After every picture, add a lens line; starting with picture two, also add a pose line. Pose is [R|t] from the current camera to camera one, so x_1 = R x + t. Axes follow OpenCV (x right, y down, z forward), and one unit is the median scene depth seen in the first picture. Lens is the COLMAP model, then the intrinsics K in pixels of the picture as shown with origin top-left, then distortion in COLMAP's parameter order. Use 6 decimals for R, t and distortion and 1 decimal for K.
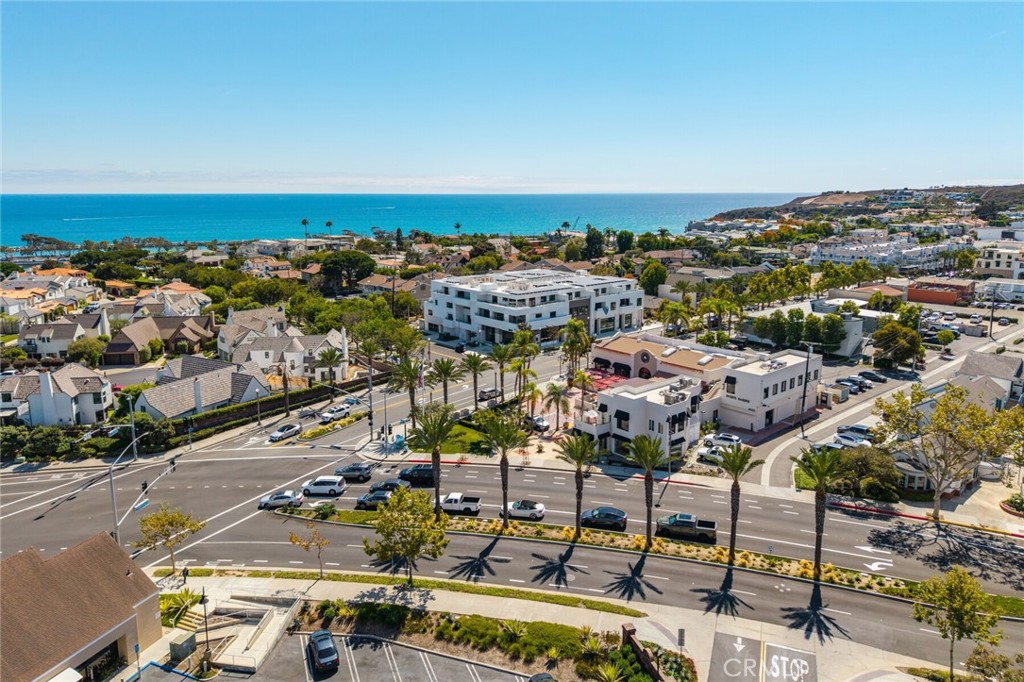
lens RADIAL K [[685.1, 0, 506.4], [0, 685.1, 299.9], [0, 0, 1]] dist [0.014148, -0.009775]
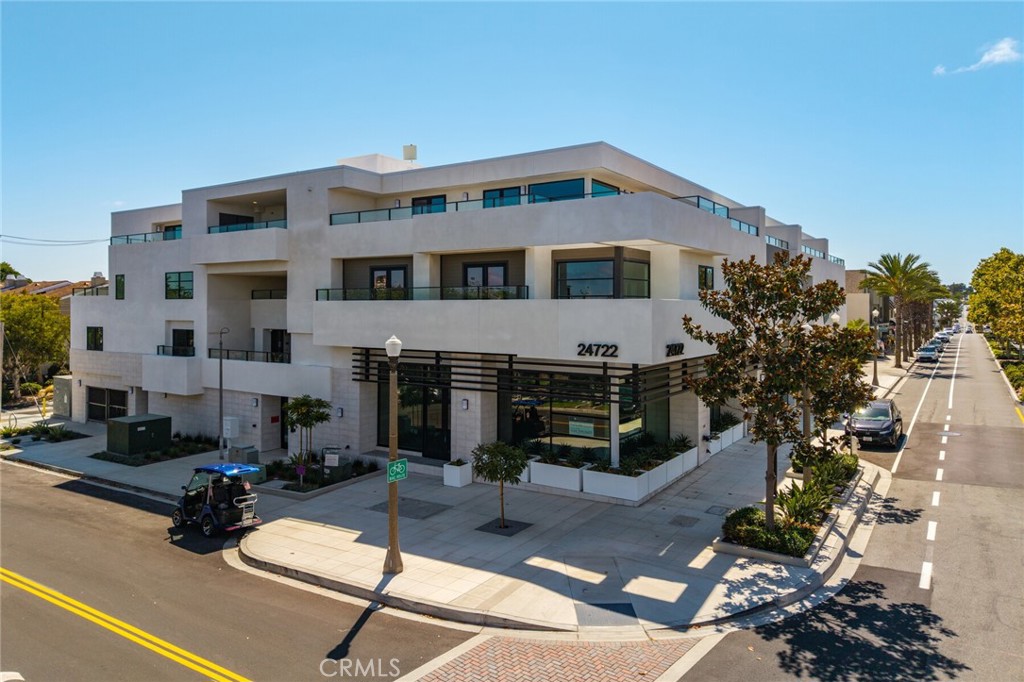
lens RADIAL K [[685.2, 0, 508.1], [0, 685.2, 302.1], [0, 0, 1]] dist [0.020701, -0.019670]
pose [[0.959715, 0.004952, 0.280930, -0.034141], [0.041496, 0.986382, -0.159149, 0.037391], [-0.277893, 0.164396, 0.946441, 0.577936]]
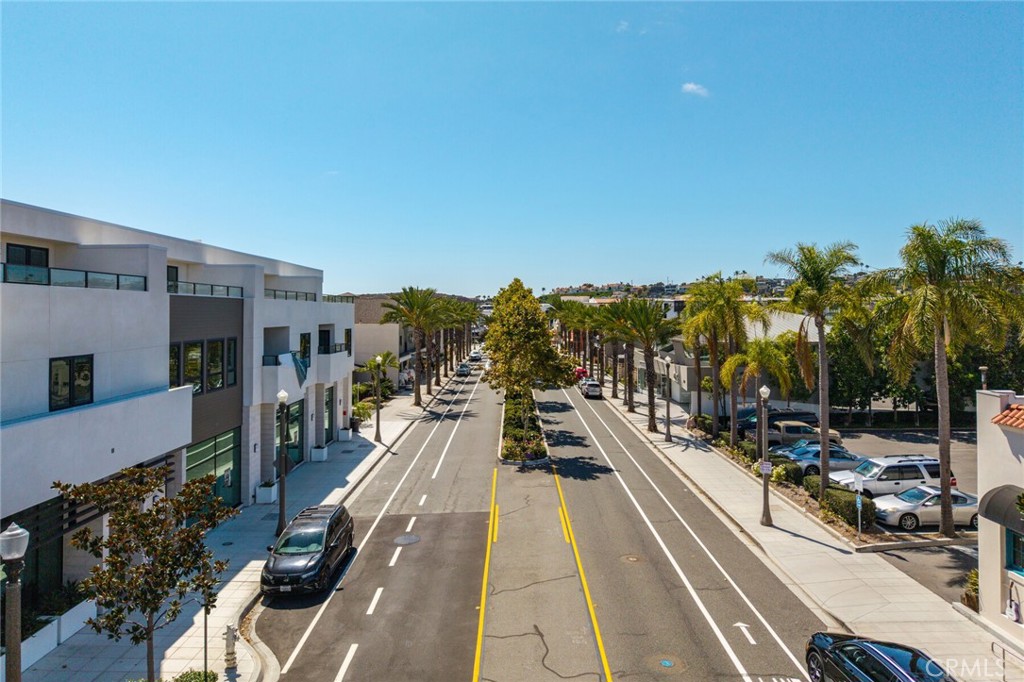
lens RADIAL K [[685.2, 0, 508.1], [0, 685.2, 302.1], [0, 0, 1]] dist [0.020701, -0.019670]
pose [[0.648442, 0.014116, 0.761133, 0.018456], [0.119554, 0.985533, -0.120130, 0.021471], [-0.751818, 0.168894, 0.637374, 0.600144]]
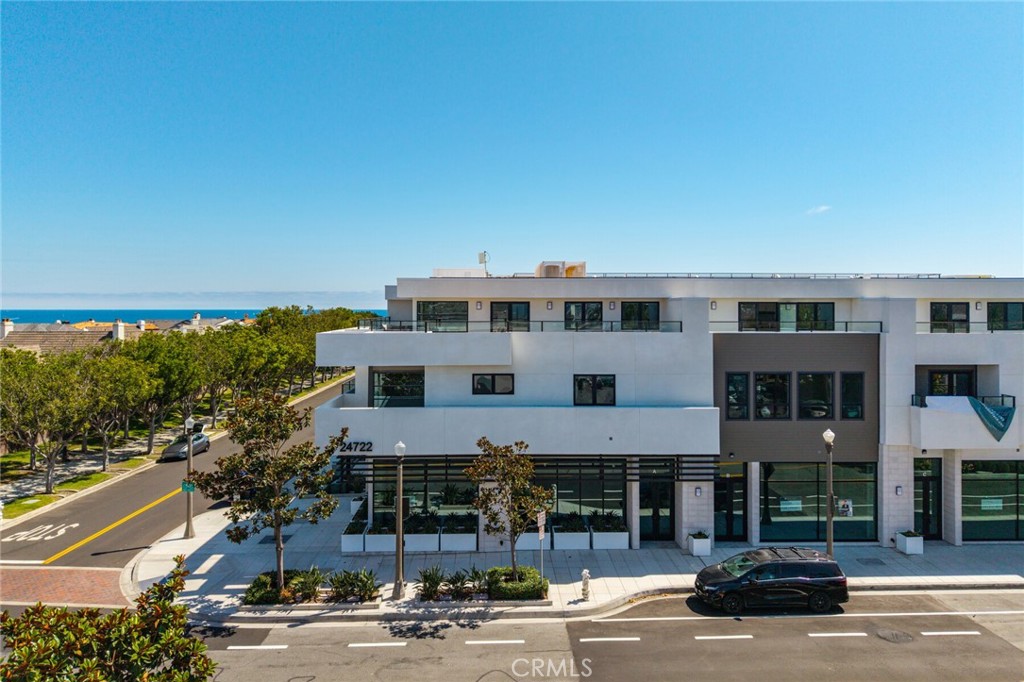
lens RADIAL K [[685.1, 0, 506.4], [0, 685.1, 299.9], [0, 0, 1]] dist [0.014148, -0.009775]
pose [[0.782966, -0.002062, -0.622061, 0.116016], [-0.103110, 0.985732, -0.133048, 0.016927], [0.613460, 0.168313, 0.771582, 0.577300]]
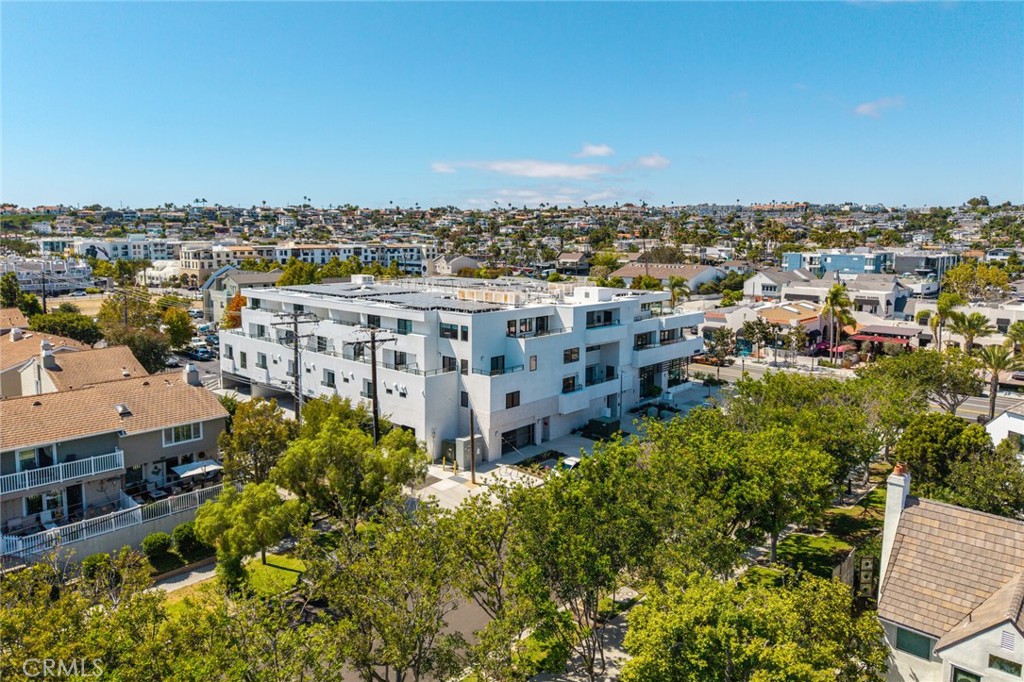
lens RADIAL K [[685.2, 0, 508.1], [0, 685.2, 302.1], [0, 0, 1]] dist [0.020701, -0.019670]
pose [[-0.122433, -0.096972, 0.987728, -0.352080], [0.150071, 0.981963, 0.115008, -0.055618], [-0.981065, 0.162310, -0.105672, 0.800593]]
